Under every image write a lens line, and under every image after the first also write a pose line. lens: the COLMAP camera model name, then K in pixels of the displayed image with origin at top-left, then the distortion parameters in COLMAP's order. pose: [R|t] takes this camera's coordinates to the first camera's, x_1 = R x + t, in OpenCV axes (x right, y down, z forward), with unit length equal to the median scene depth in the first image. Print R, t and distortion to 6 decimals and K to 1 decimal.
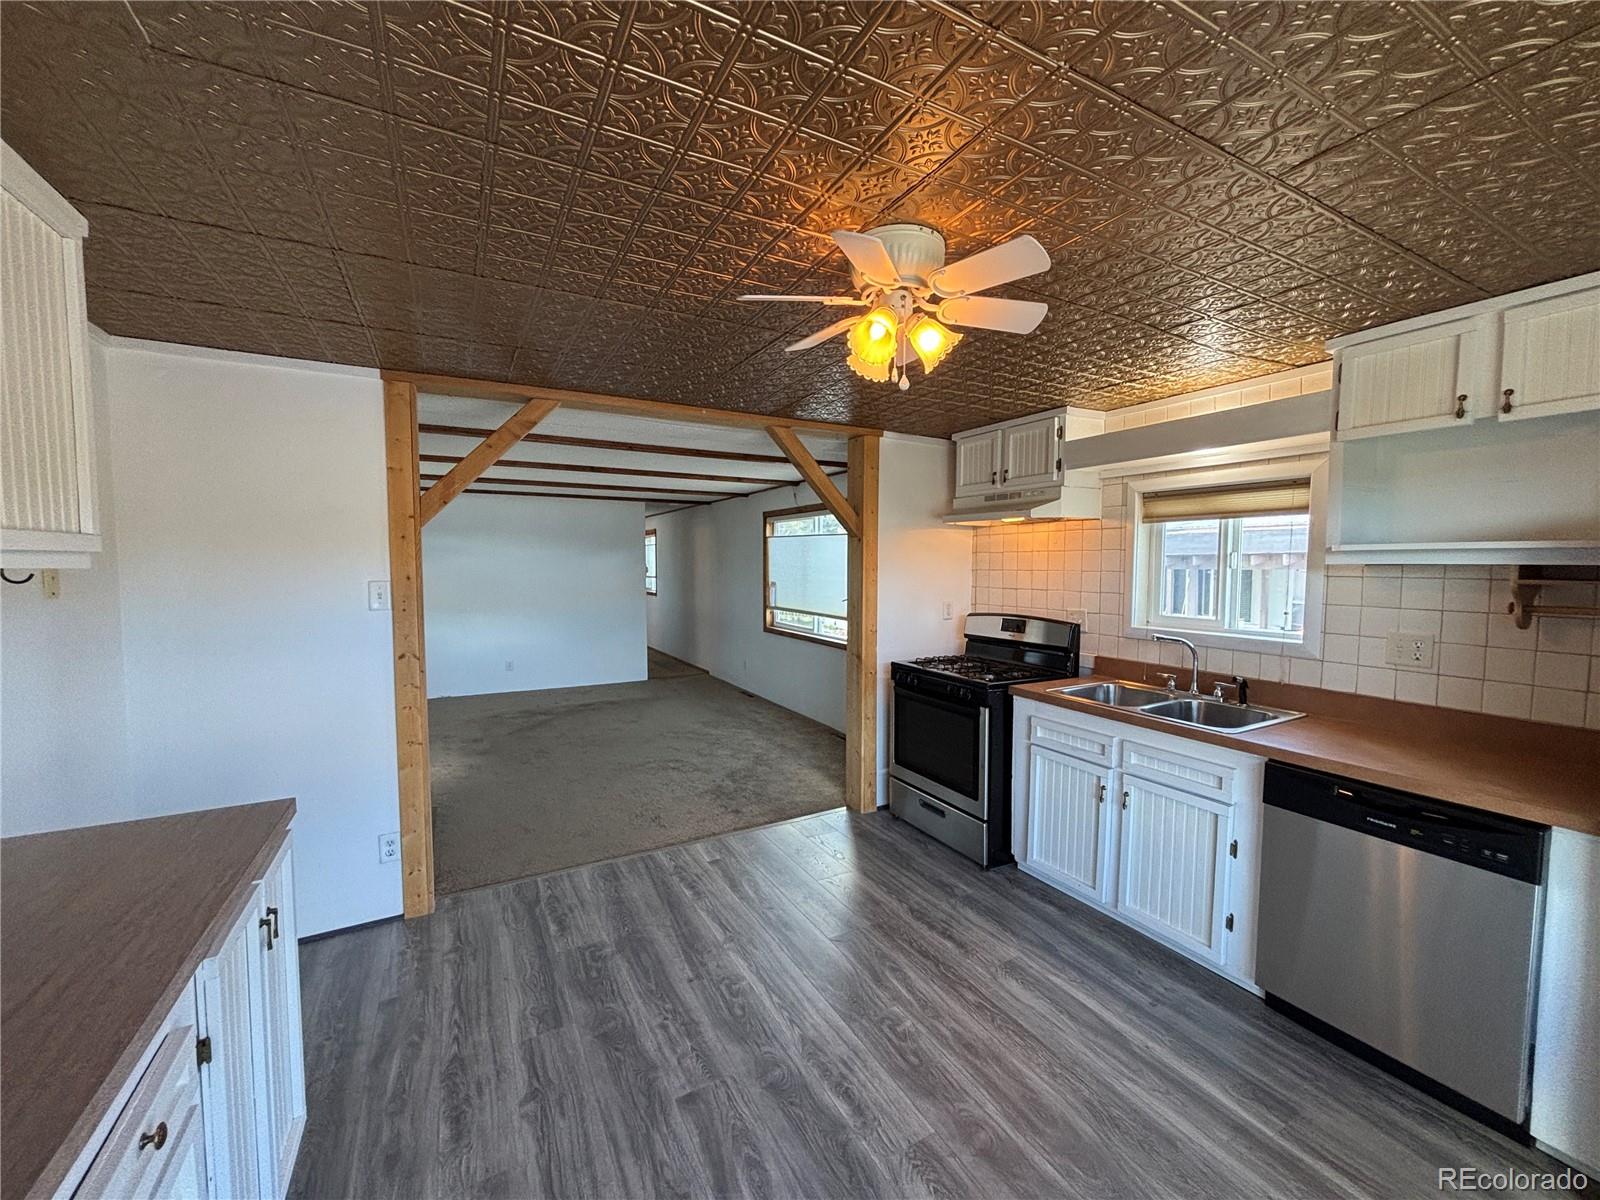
lens RADIAL K [[641.5, 0, 800.9], [0, 641.5, 599.8], [0, 0, 1]] dist [0.001267, -0.000424]
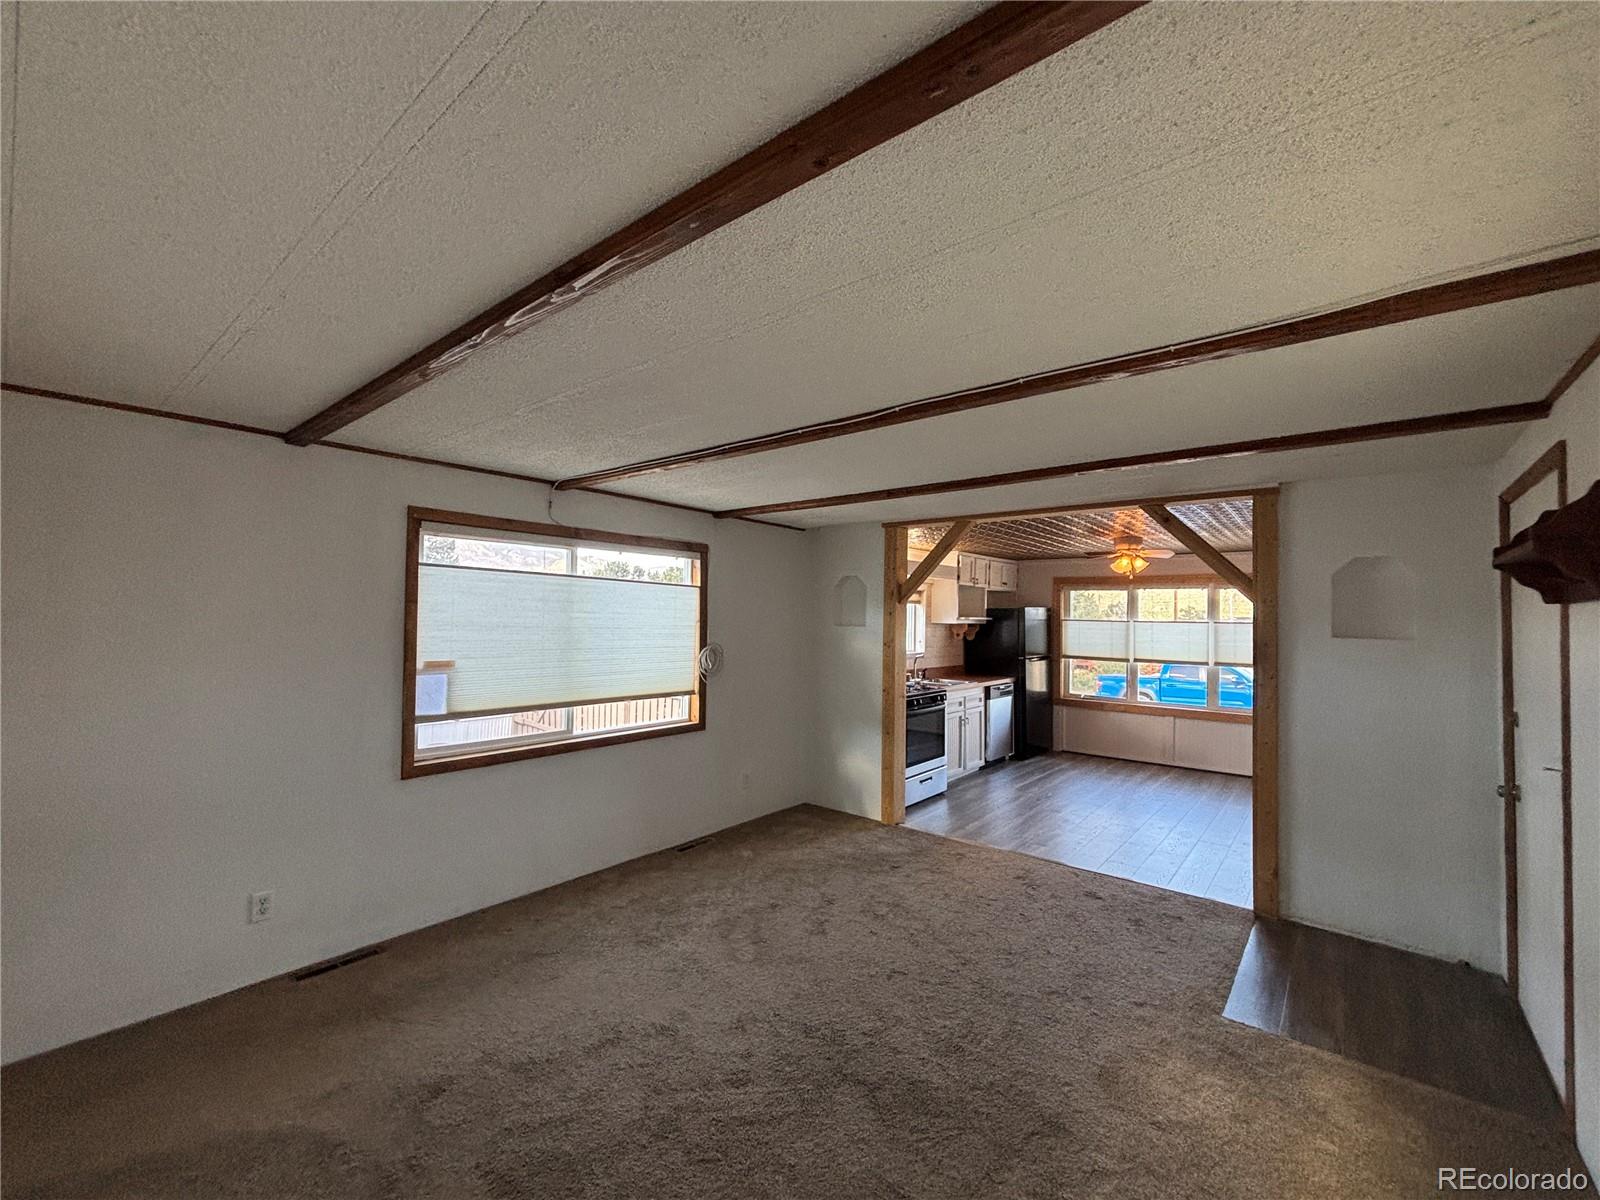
lens RADIAL K [[663.7, 0, 798.2], [0, 663.7, 600.5], [0, 0, 1]] dist [-0.000379, 0.000678]
pose [[-0.371781, 0.017086, 0.928163, -1.616873], [0.040843, 0.999164, -0.002034, -0.167885], [-0.927421, 0.037152, -0.372168, 2.549587]]
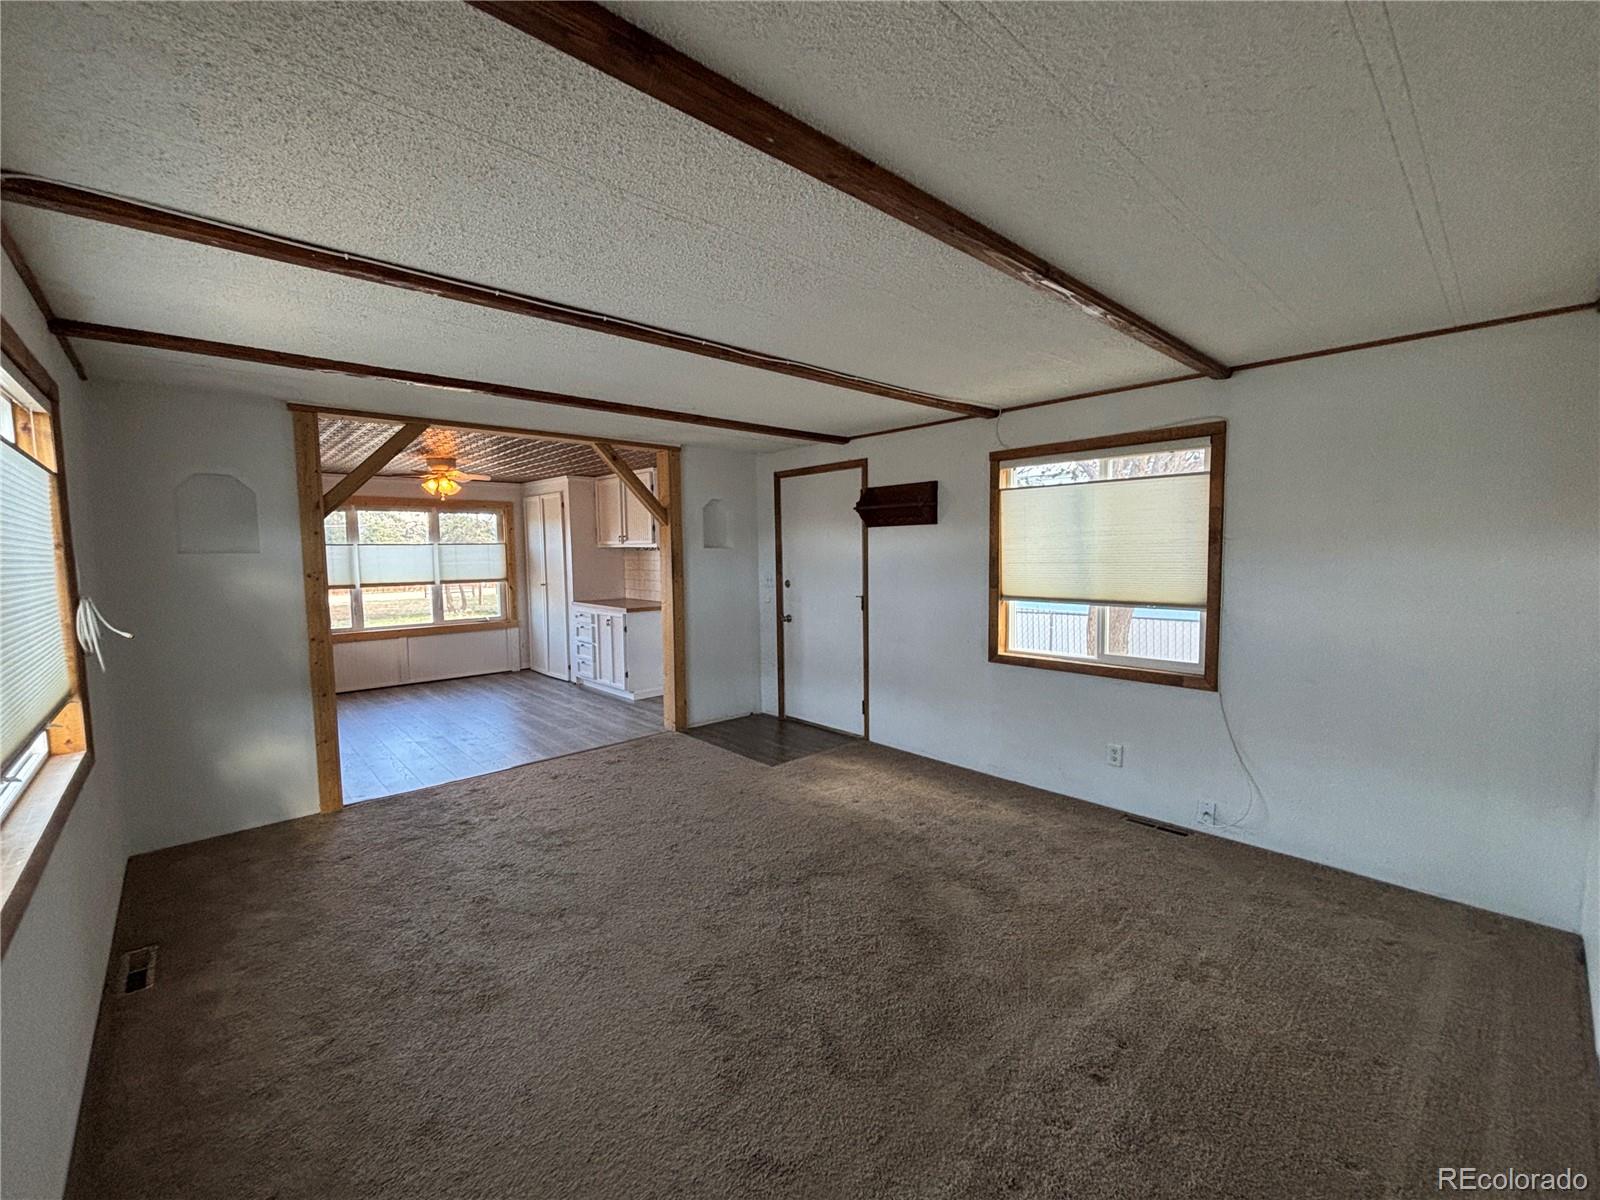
lens RADIAL K [[663.7, 0, 801.3], [0, 663.7, 599.7], [0, 0, 1]] dist [-0.000379, 0.000678]
pose [[-0.969652, 0.029380, -0.242717, -0.550015], [-0.004193, 0.990609, 0.136659, -0.180468], [0.244453, 0.133529, -0.960423, 3.232513]]
